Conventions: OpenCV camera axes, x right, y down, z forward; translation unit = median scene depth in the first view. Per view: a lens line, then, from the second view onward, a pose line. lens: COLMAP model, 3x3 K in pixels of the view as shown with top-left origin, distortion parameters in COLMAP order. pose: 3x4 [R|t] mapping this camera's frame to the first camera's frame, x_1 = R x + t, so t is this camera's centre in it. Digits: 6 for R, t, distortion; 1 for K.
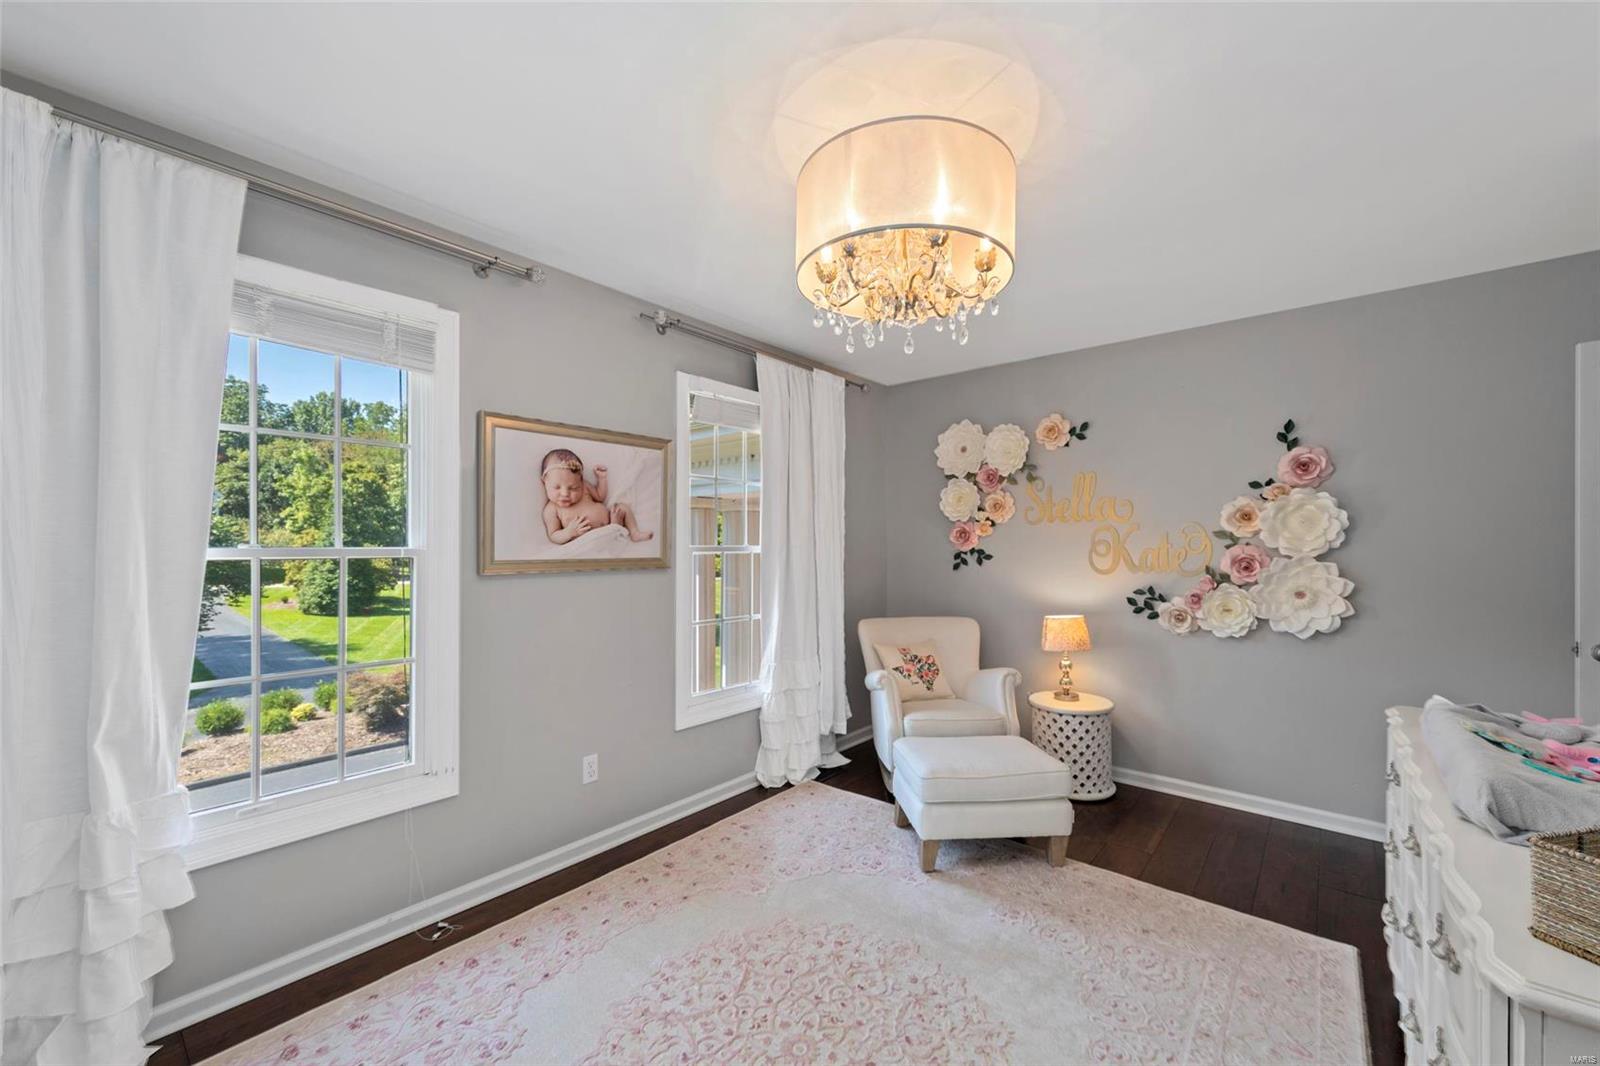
lens RADIAL K [[650.6, 0, 794.9], [0, 650.6, 538.7], [0, 0, 1]] dist [0.001316, 0.000313]
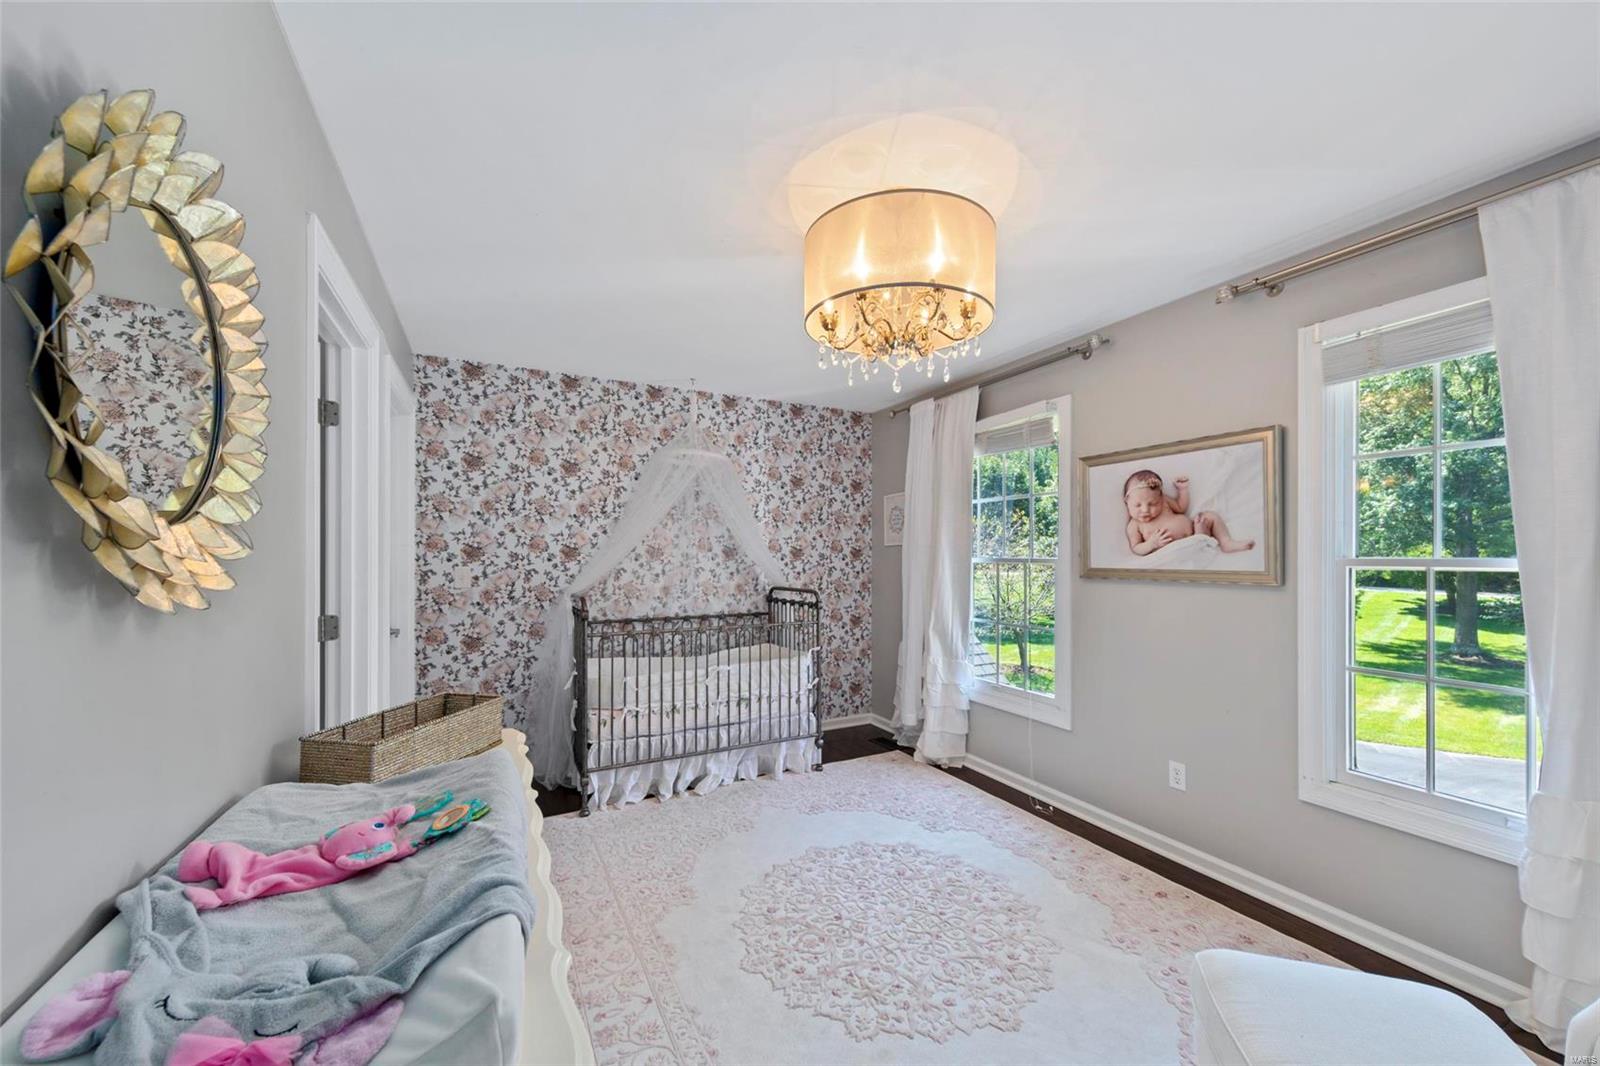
lens RADIAL K [[610.5, 0, 796.8], [0, 610.5, 548.3], [0, 0, 1]] dist [-0.000389, -0.000067]
pose [[-0.411776, -0.018682, -0.911093, 0.815883], [-0.001626, 0.999803, -0.019766, 0.017307], [0.911283, -0.006658, -0.411726, 0.859880]]
